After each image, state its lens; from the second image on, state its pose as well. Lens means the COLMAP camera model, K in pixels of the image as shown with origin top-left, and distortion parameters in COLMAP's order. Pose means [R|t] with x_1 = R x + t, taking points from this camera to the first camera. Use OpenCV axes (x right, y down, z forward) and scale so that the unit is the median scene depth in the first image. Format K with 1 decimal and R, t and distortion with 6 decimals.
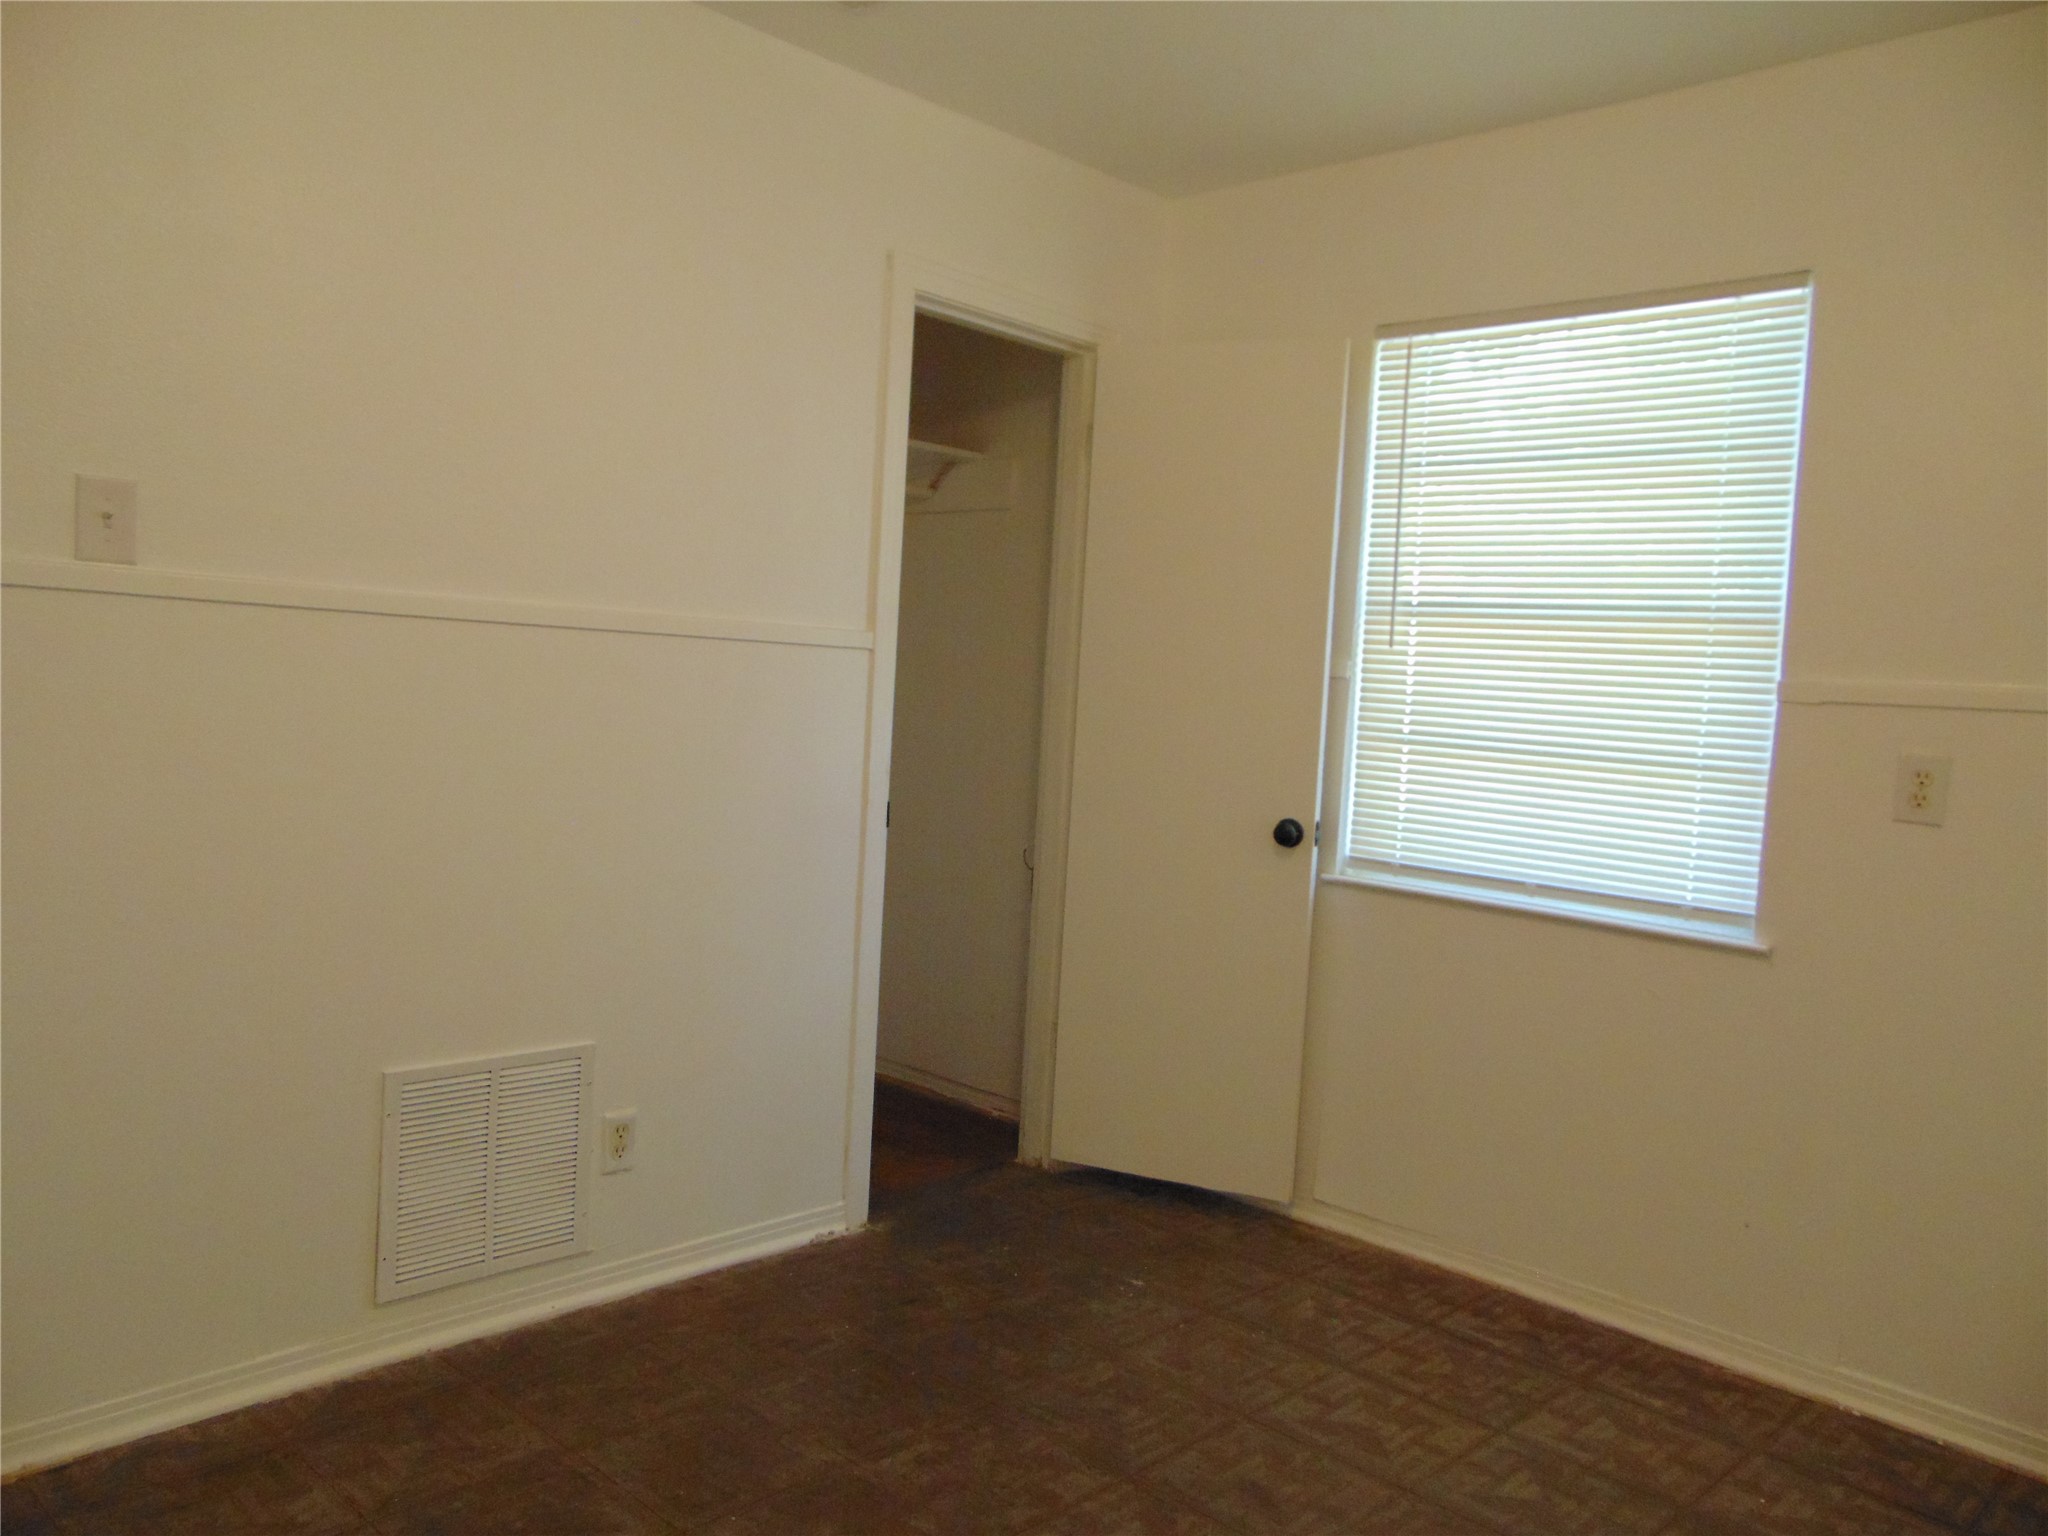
lens RADIAL K [[1521.9, 0, 1010.5], [0, 1521.9, 763.0], [0, 0, 1]] dist [-0.017488, 0.039634]
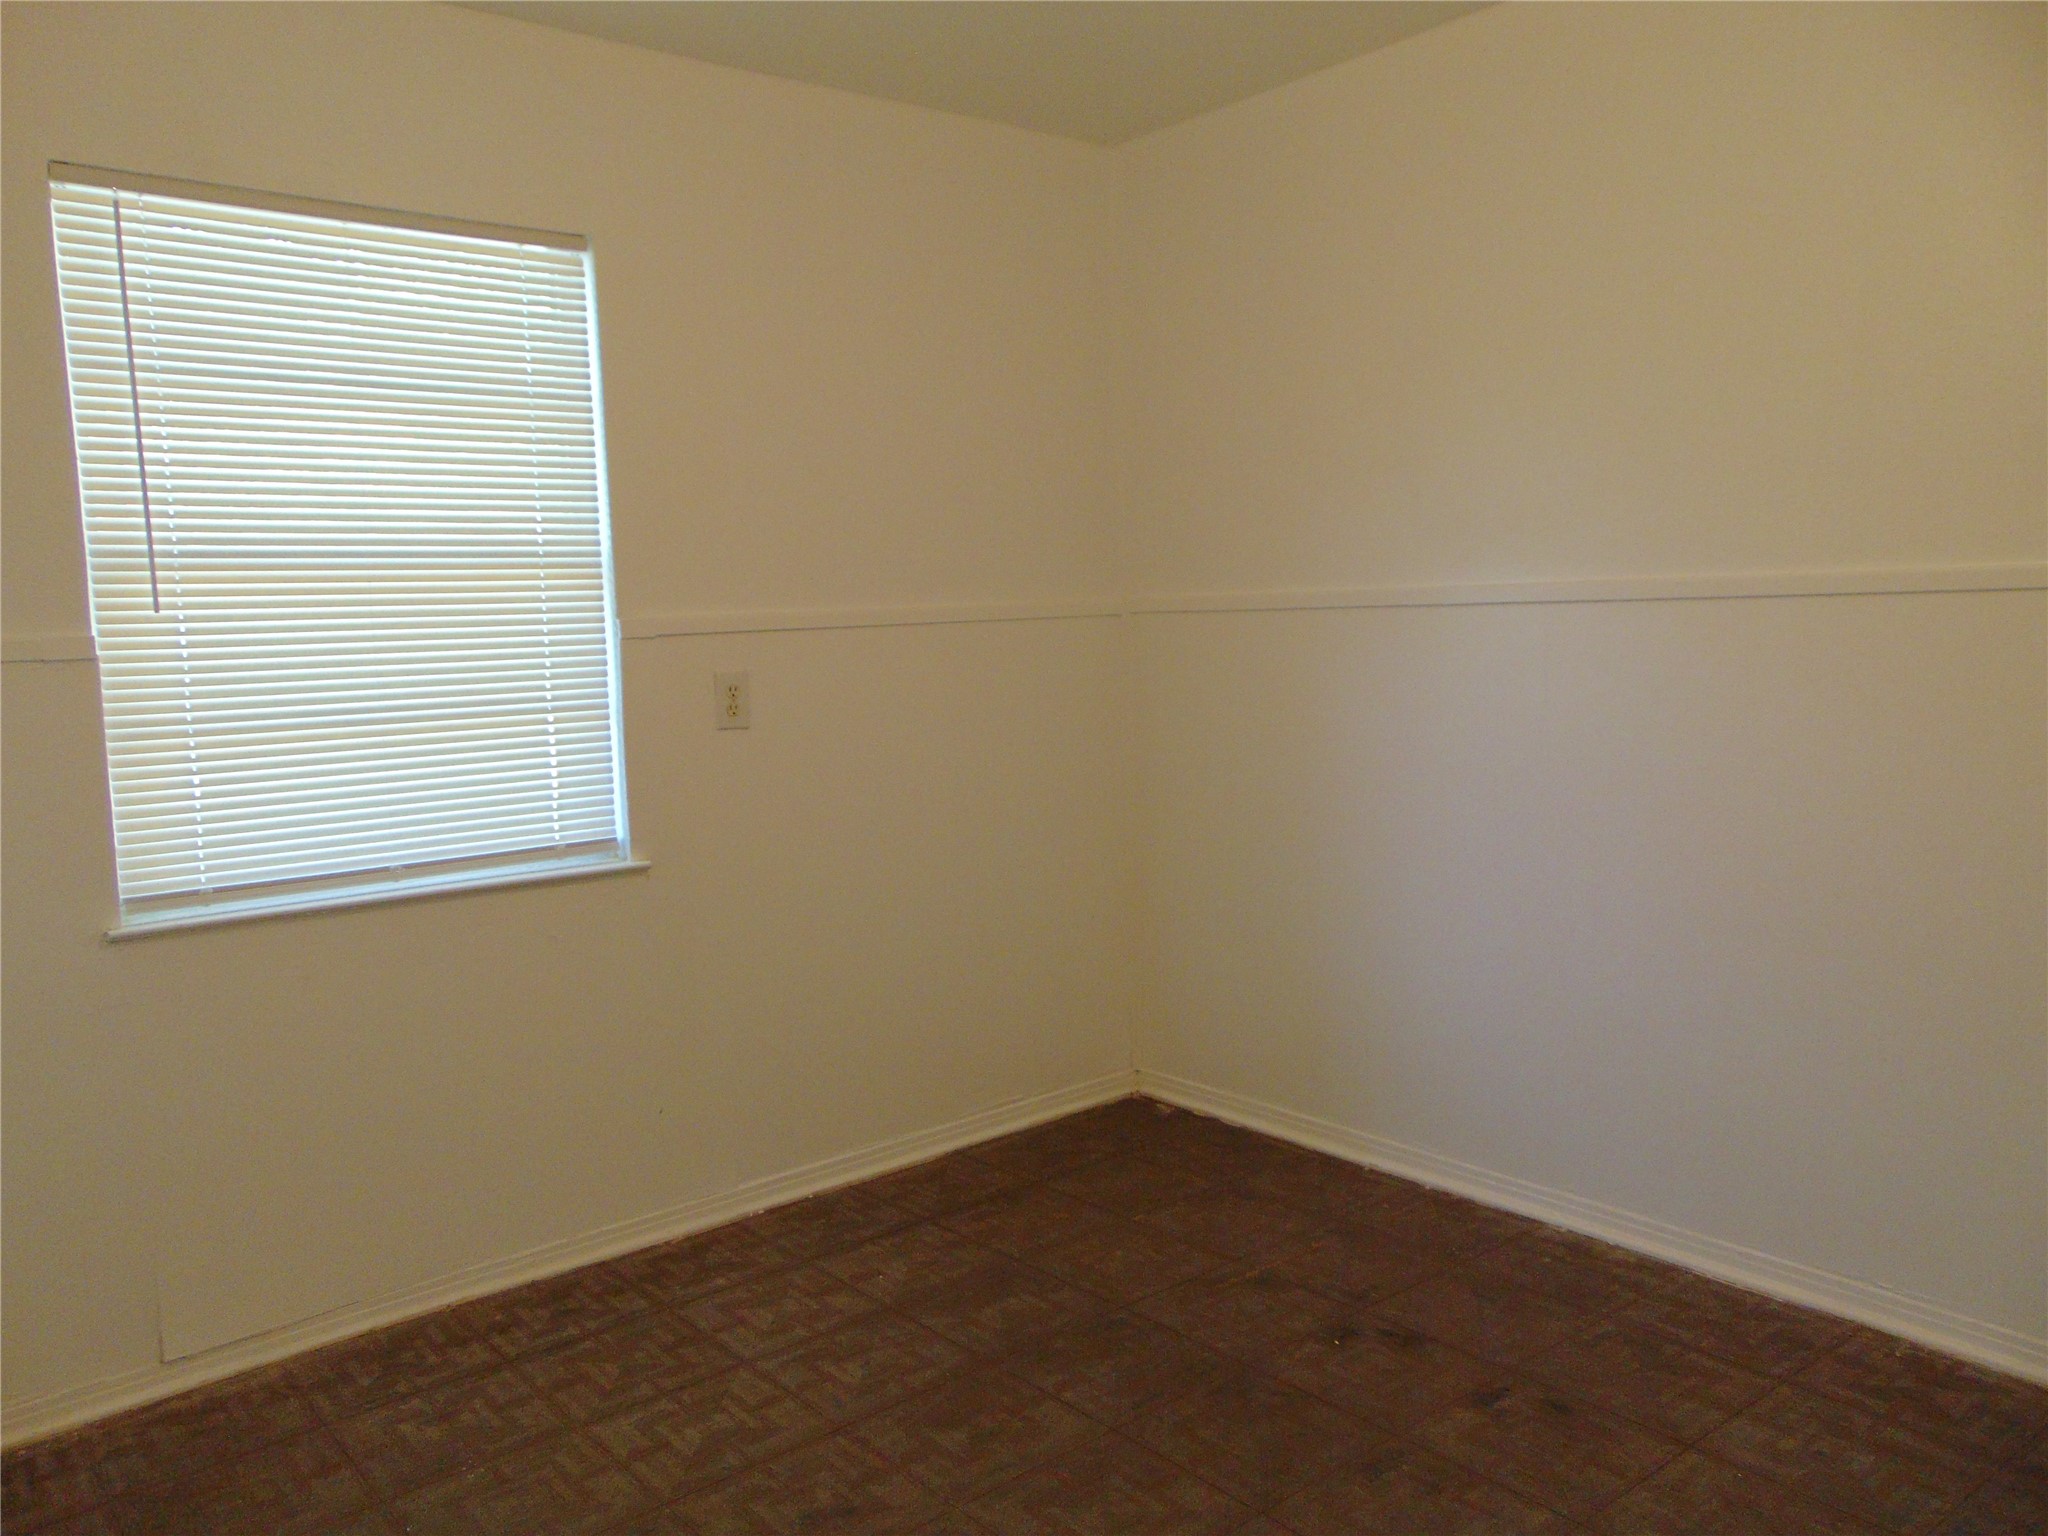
lens RADIAL K [[1521.9, 0, 1023.2], [0, 1521.9, 764.7], [0, 0, 1]] dist [-0.017488, 0.039634]
pose [[0.114459, -0.157711, 0.980829, -0.543536], [0.104020, 0.983793, 0.146049, -0.081036], [-0.987967, 0.085309, 0.129009, 0.584127]]
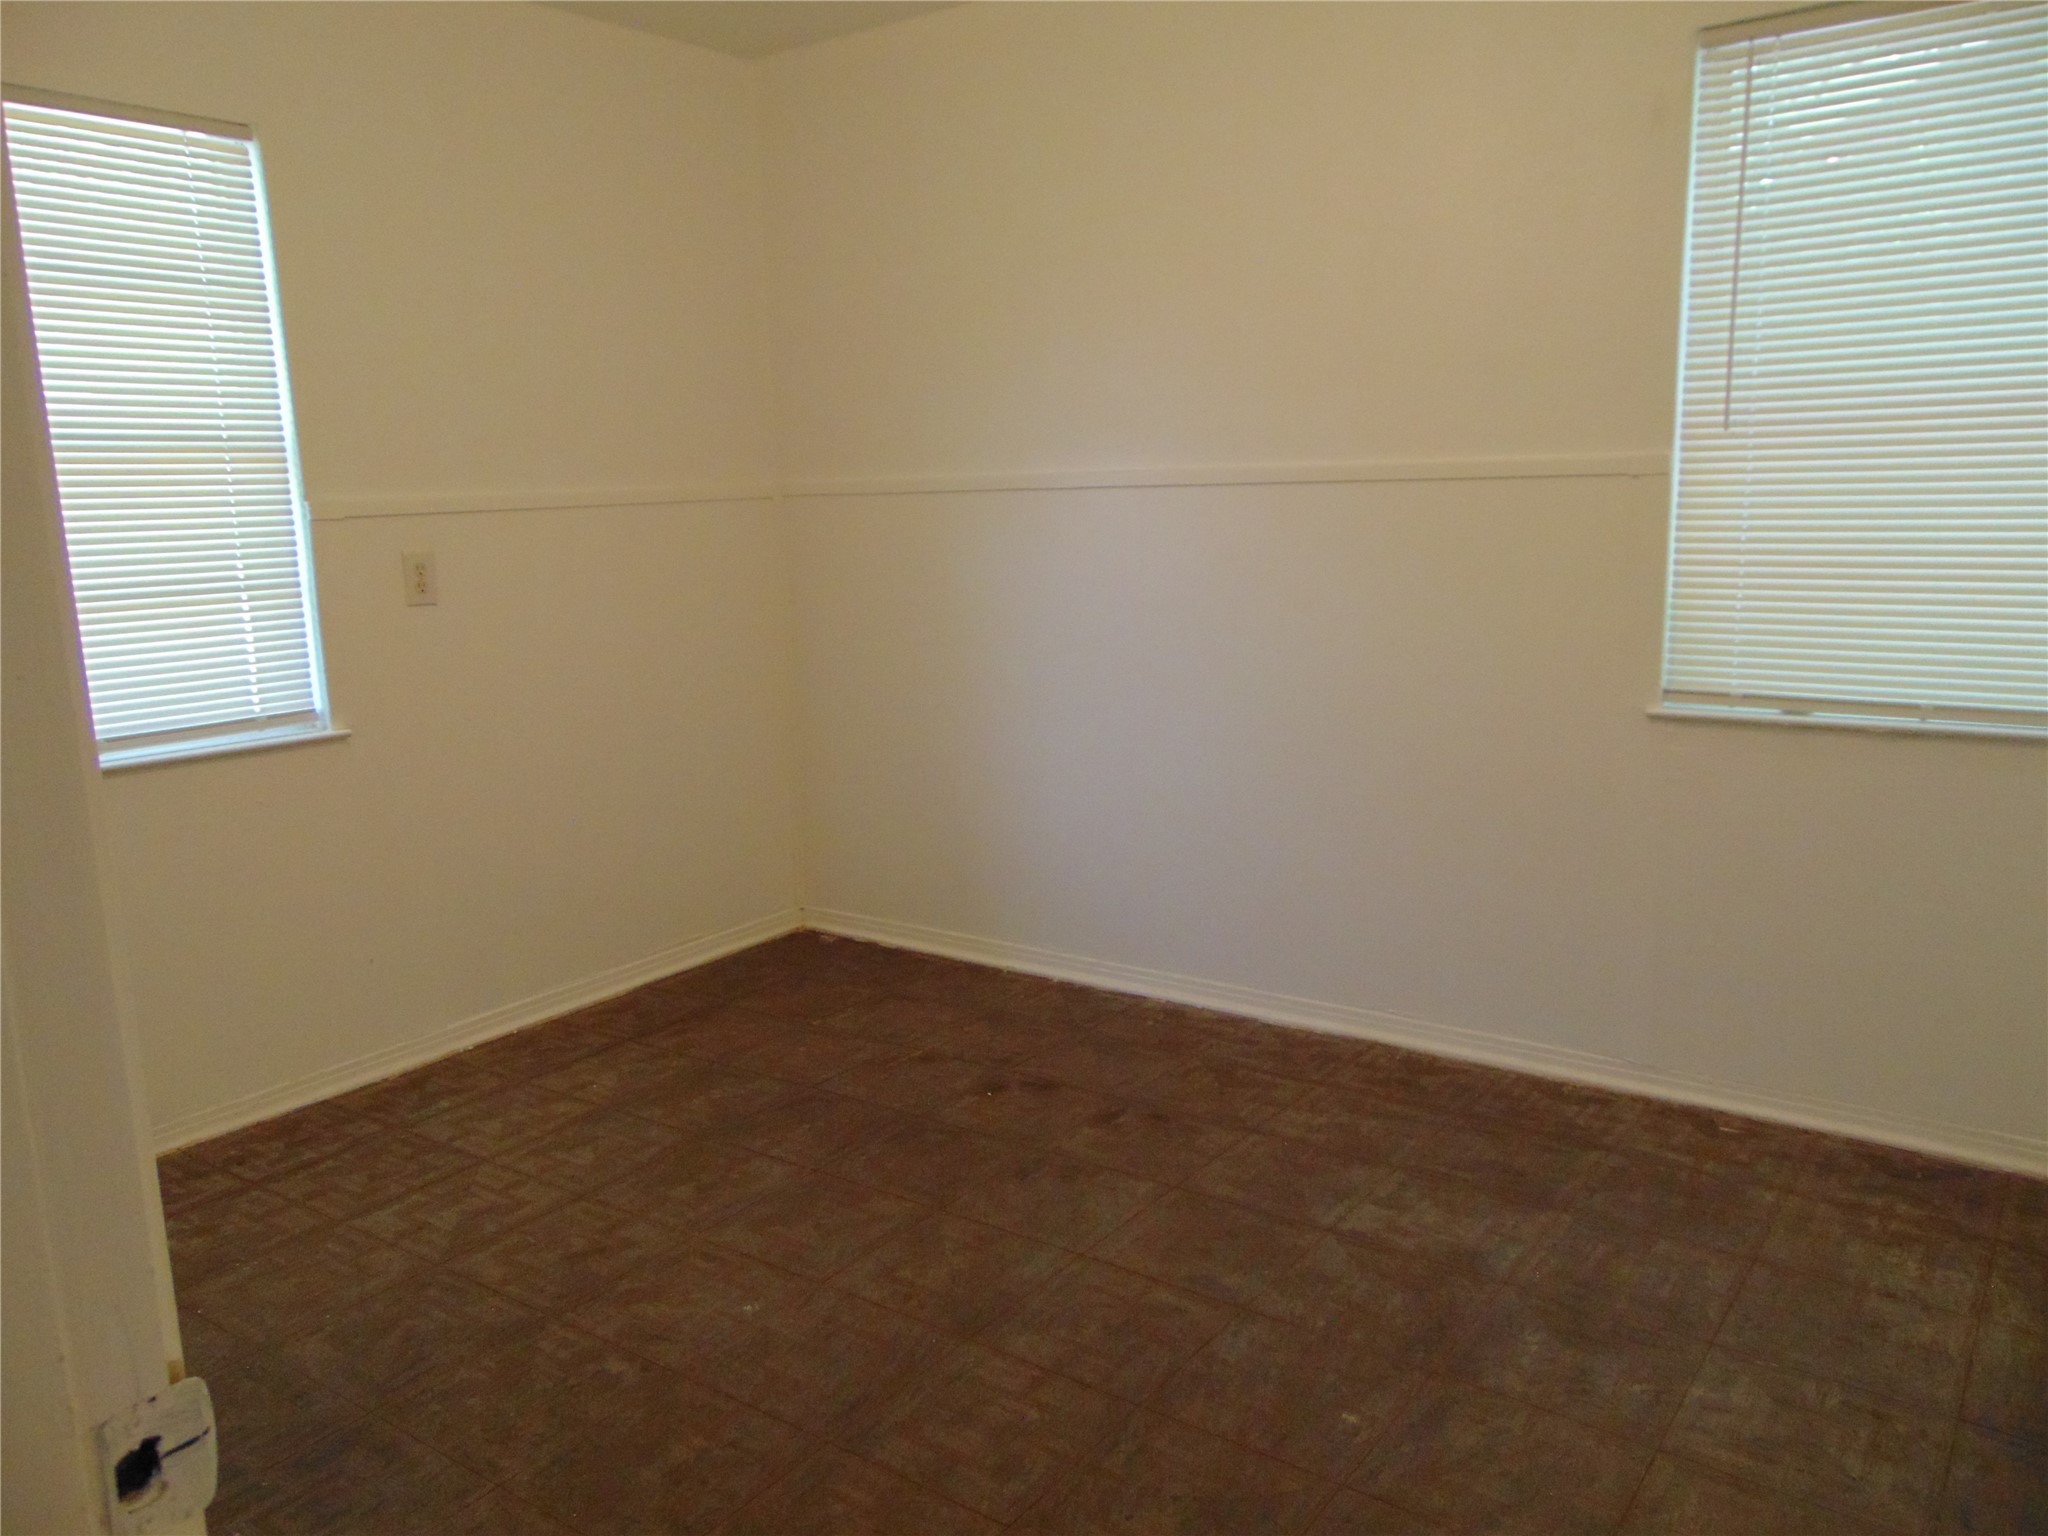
lens RADIAL K [[1521.9, 0, 1024.3], [0, 1521.9, 761.7], [0, 0, 1]] dist [-0.017488, 0.039634]
pose [[-0.135346, -0.230716, 0.963562, -0.717771], [0.086862, 0.966003, 0.243502, -0.097166], [-0.986984, 0.116653, -0.110704, 0.616313]]
